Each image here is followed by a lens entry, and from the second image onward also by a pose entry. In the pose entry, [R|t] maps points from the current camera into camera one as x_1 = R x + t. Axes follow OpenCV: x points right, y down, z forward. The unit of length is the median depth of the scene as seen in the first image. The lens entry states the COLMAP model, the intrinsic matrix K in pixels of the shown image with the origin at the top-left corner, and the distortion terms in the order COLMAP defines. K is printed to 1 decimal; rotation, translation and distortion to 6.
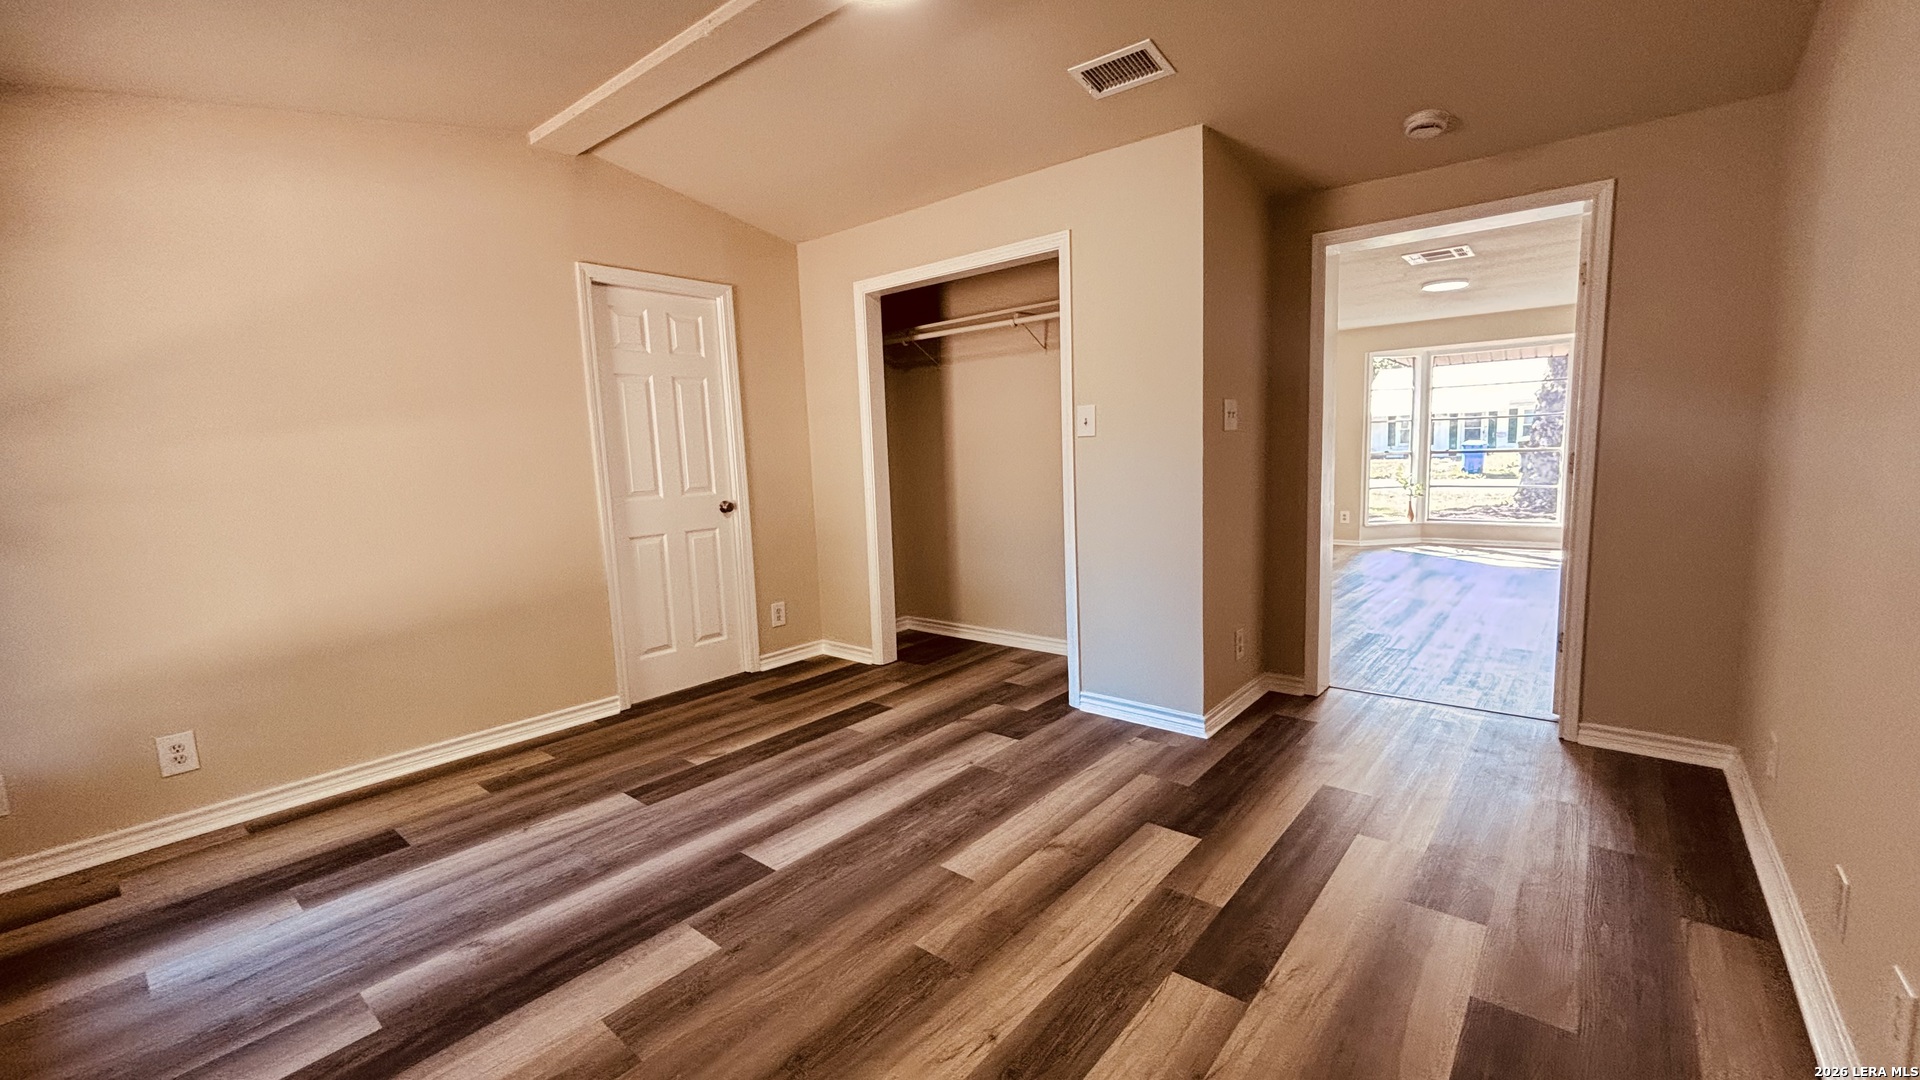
lens RADIAL K [[780.2, 0, 960.0], [0, 780.2, 540.0], [0, 0, 1]] dist [-0.003075, -0.000334]
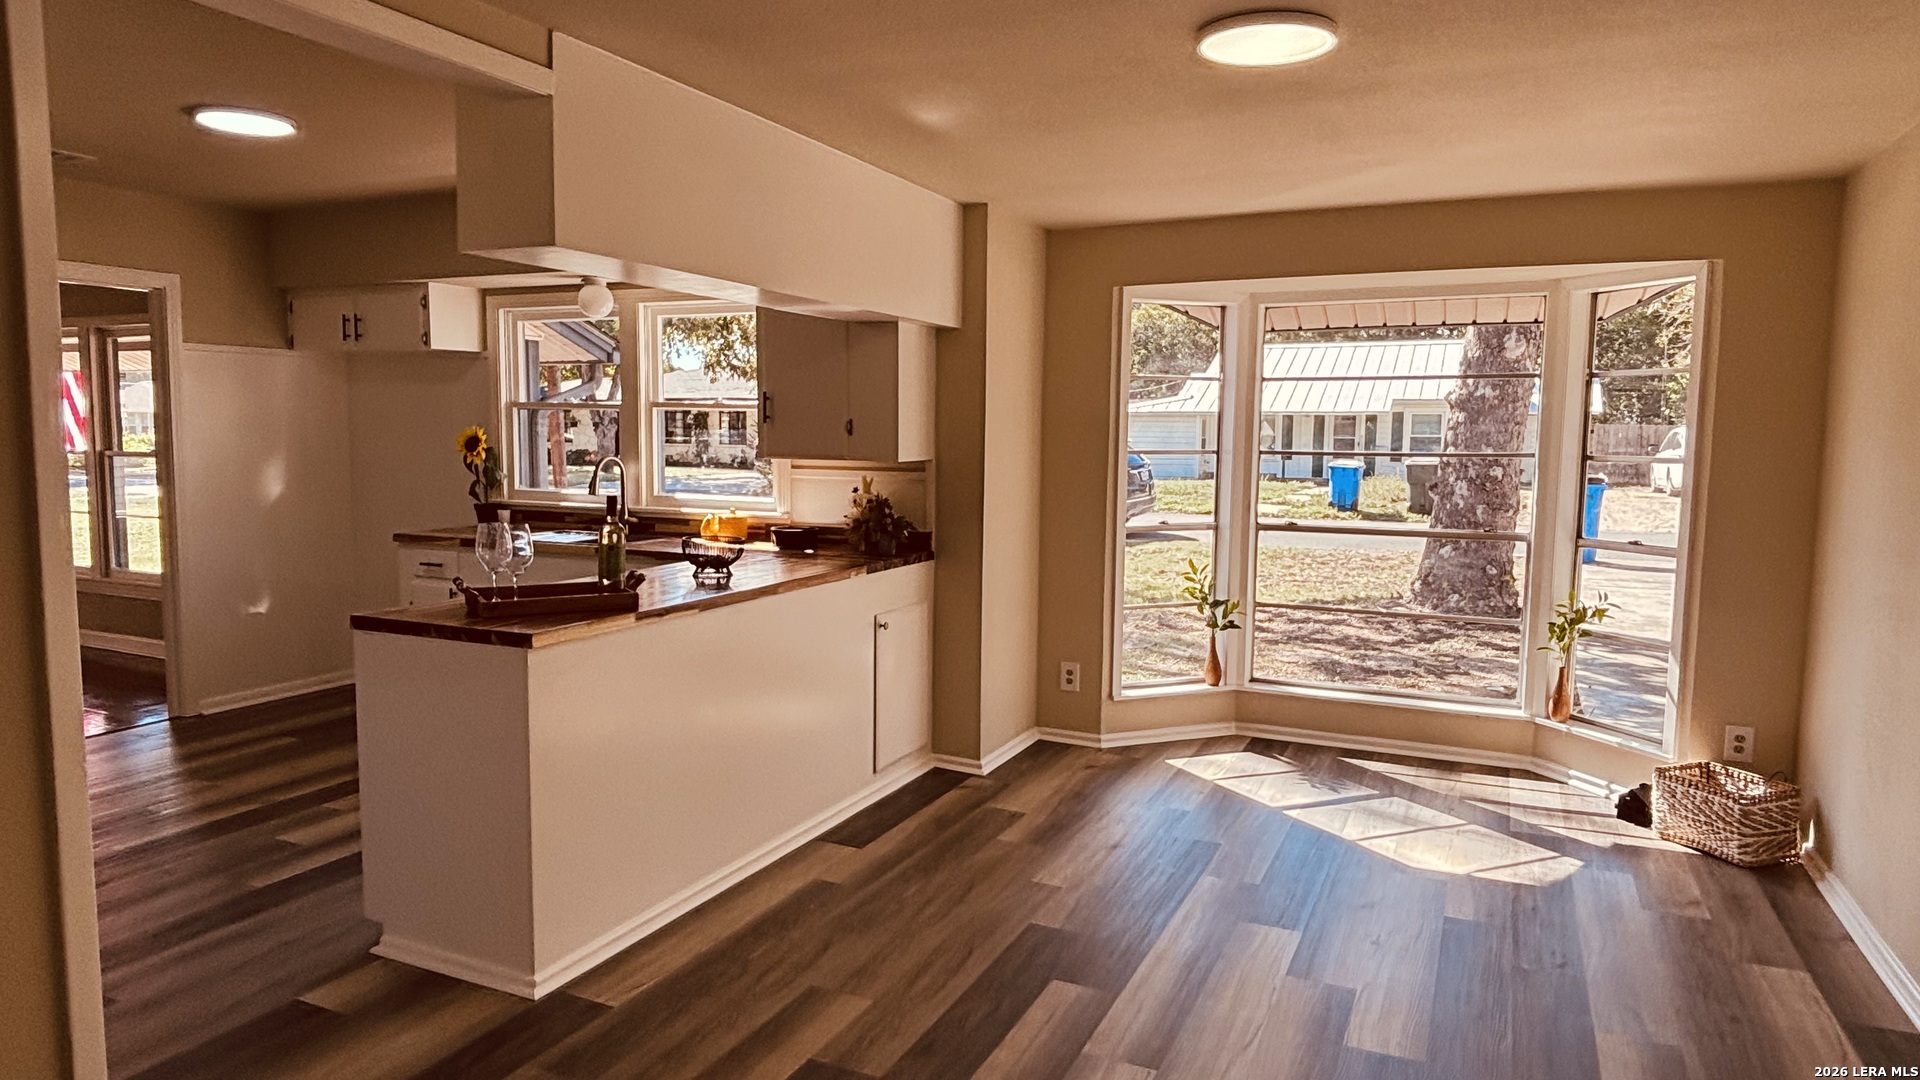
lens RADIAL K [[1174.9, 0, 960.0], [0, 1174.9, 540.0], [0, 0, 1]] dist [0.058755, -0.095359]
pose [[0.964306, 0.019387, 0.264078, 0.093492], [-0.011841, 0.999476, -0.030135, -0.028477], [-0.264524, 0.025932, 0.964030, 0.141597]]
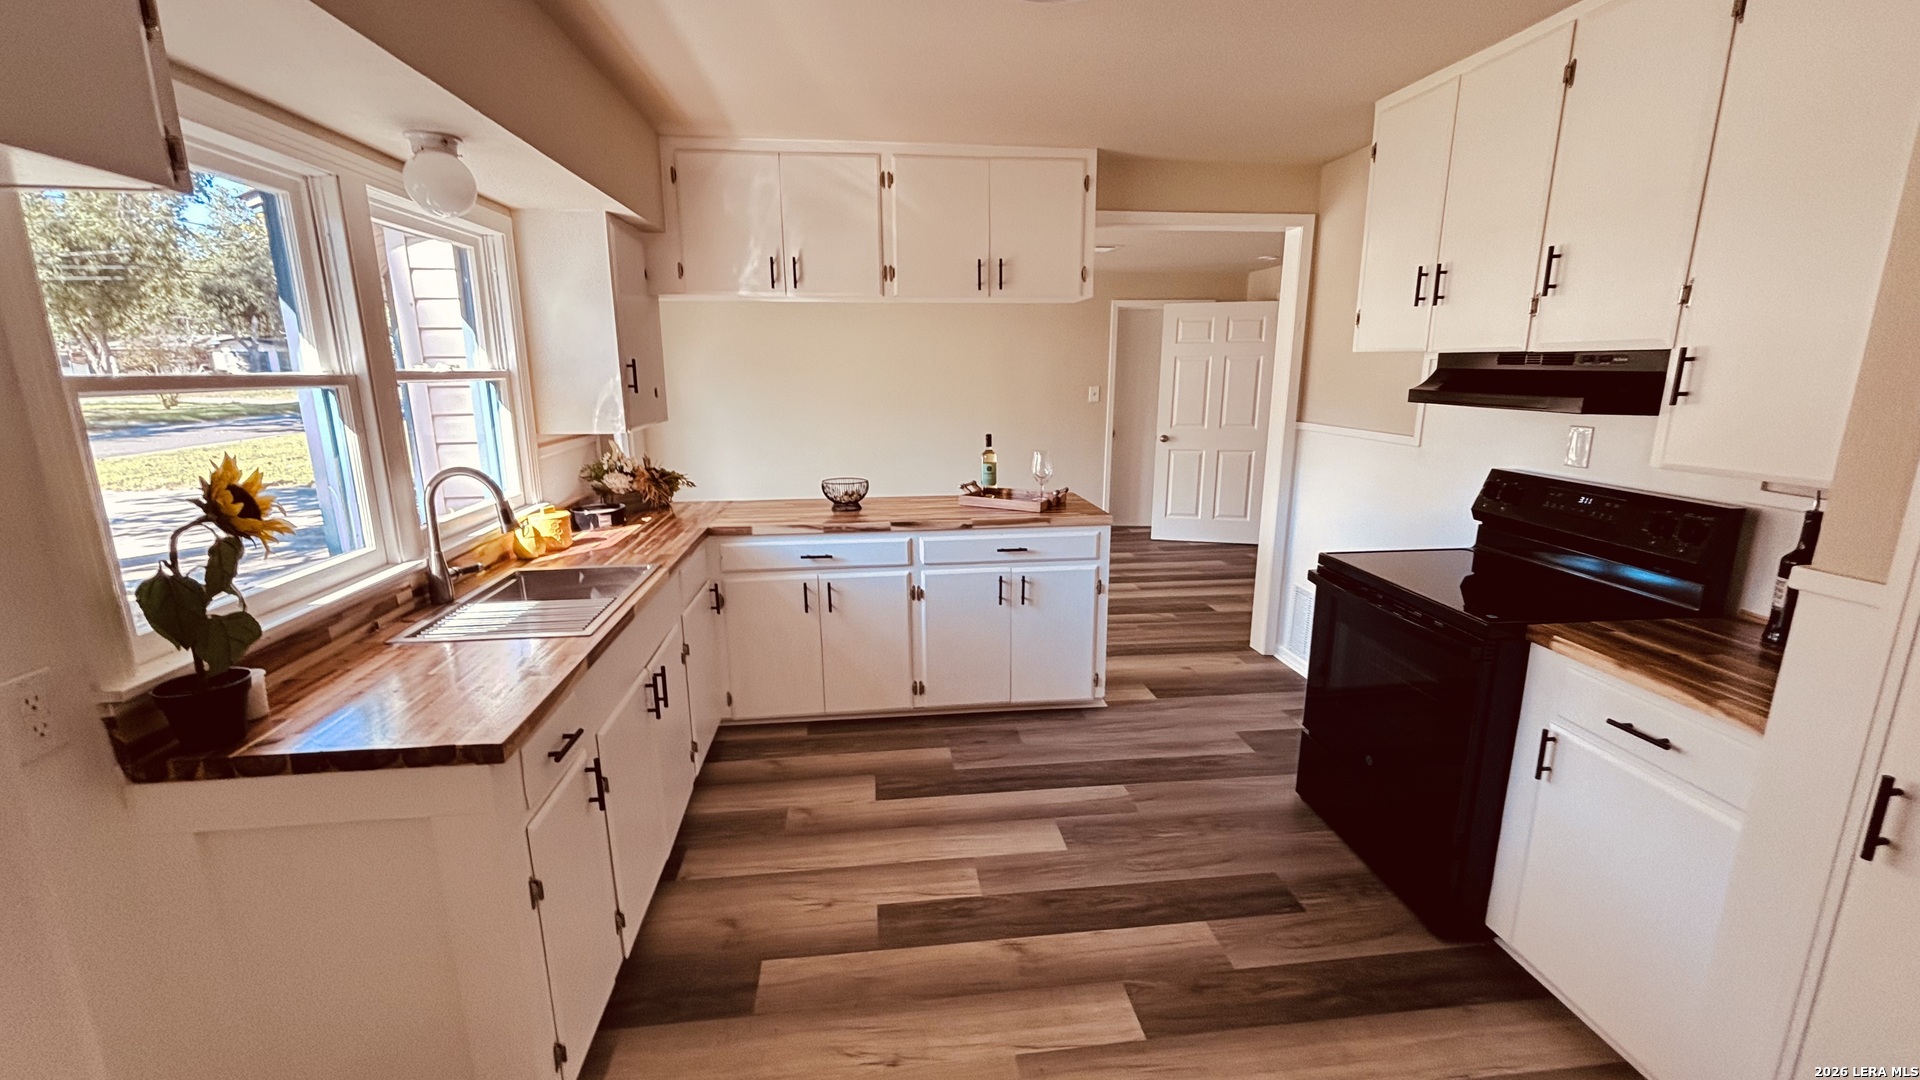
lens RADIAL K [[780.2, 0, 960.0], [0, 780.2, 540.0], [0, 0, 1]] dist [-0.003075, -0.000334]
pose [[-0.729637, -0.114705, 0.674145, -0.006950], [0.108767, 0.953816, 0.280010, -0.059797], [-0.675129, 0.277630, -0.683463, 0.391677]]
